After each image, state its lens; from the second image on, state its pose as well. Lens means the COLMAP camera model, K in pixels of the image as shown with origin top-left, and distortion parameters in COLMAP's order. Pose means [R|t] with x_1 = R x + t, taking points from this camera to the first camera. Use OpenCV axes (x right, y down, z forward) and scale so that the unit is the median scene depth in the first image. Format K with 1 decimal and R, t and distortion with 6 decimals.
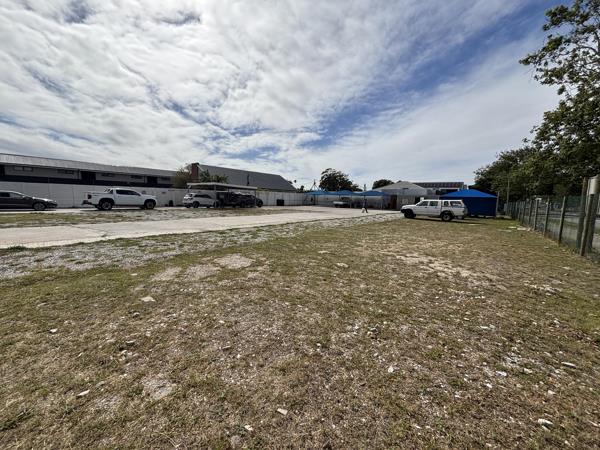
lens RADIAL K [[241.7, 0, 300.4], [0, 241.7, 218.8], [0, 0, 1]] dist [-0.008416, 0.001037]
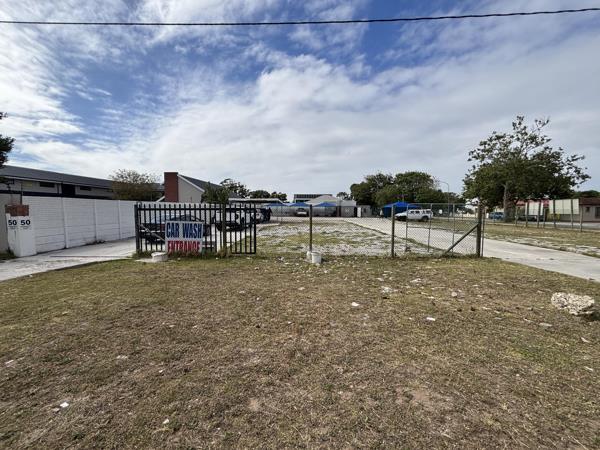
lens RADIAL K [[241.7, 0, 298.5], [0, 241.7, 222.6], [0, 0, 1]] dist [-0.008416, 0.001037]
pose [[0.809012, -0.056418, 0.585078, -0.638435], [0.066555, 0.997774, 0.004186, -0.030490], [-0.584011, 0.035553, 0.810966, 0.074546]]
